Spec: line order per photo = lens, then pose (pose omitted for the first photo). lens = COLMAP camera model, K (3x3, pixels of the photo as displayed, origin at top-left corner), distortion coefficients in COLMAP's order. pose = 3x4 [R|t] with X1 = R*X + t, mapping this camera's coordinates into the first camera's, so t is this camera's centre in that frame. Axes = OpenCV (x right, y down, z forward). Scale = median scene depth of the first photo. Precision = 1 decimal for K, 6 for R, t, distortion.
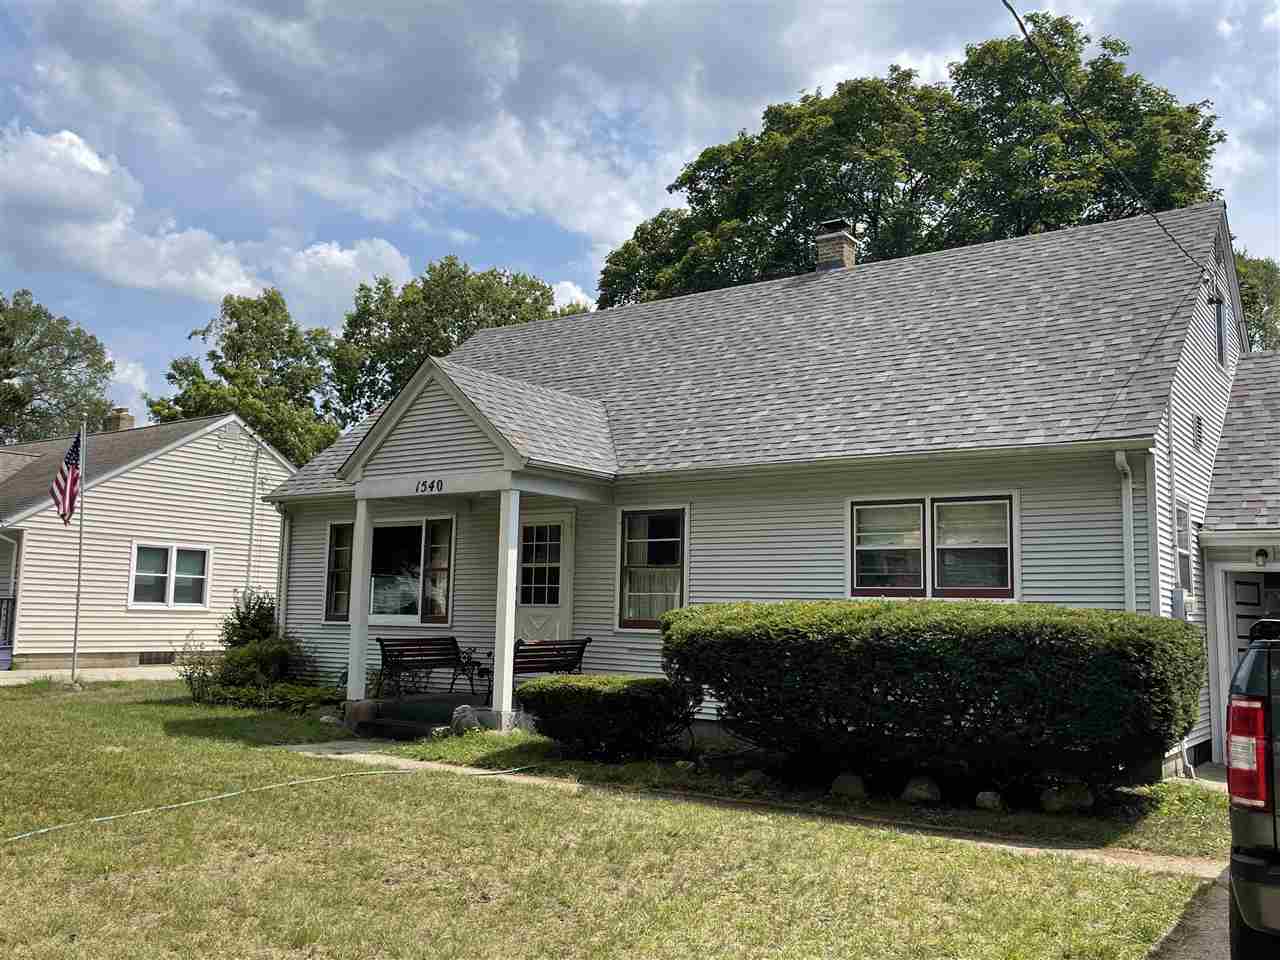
lens RADIAL K [[1149.5, 0, 630.7], [0, 1149.5, 477.7], [0, 0, 1]] dist [0.020968, -0.034828]
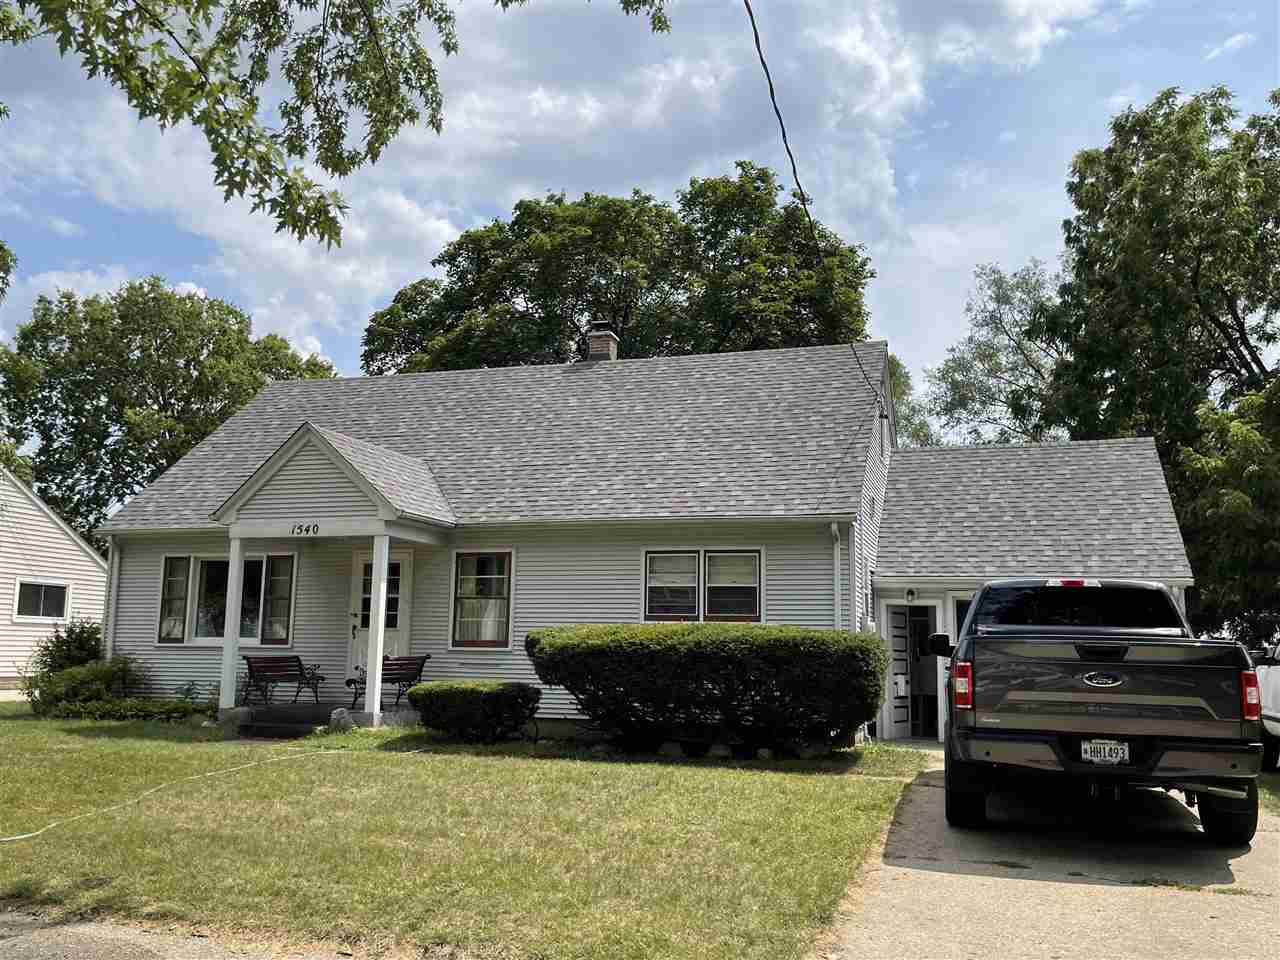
lens RADIAL K [[1149.5, 0, 638.7], [0, 1149.5, 478.8], [0, 0, 1]] dist [0.020968, -0.034828]
pose [[0.951540, 0.041528, 0.304709, -0.205616], [-0.033839, 0.998963, -0.030474, -0.020106], [-0.305659, 0.018686, 0.951958, -0.255168]]
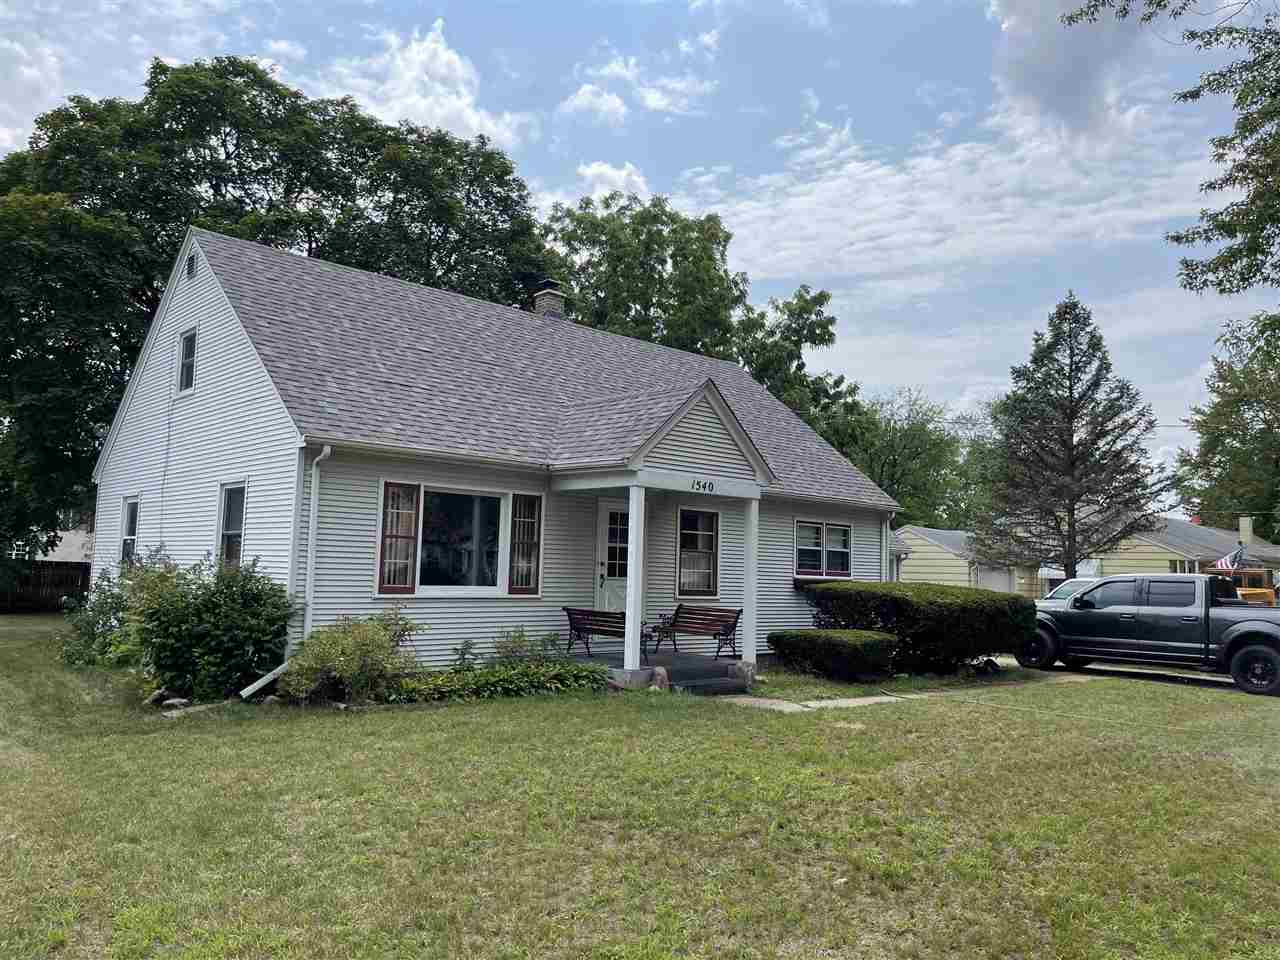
lens RADIAL K [[957.6, 0, 642.7], [0, 957.6, 477.5], [0, 0, 1]] dist [0.078329, 0.000237]
pose [[0.217577, 0.089594, 0.971922, -1.157132], [-0.133343, 0.989170, -0.061333, 0.068172], [-0.966892, -0.116255, 0.227167, 0.802221]]
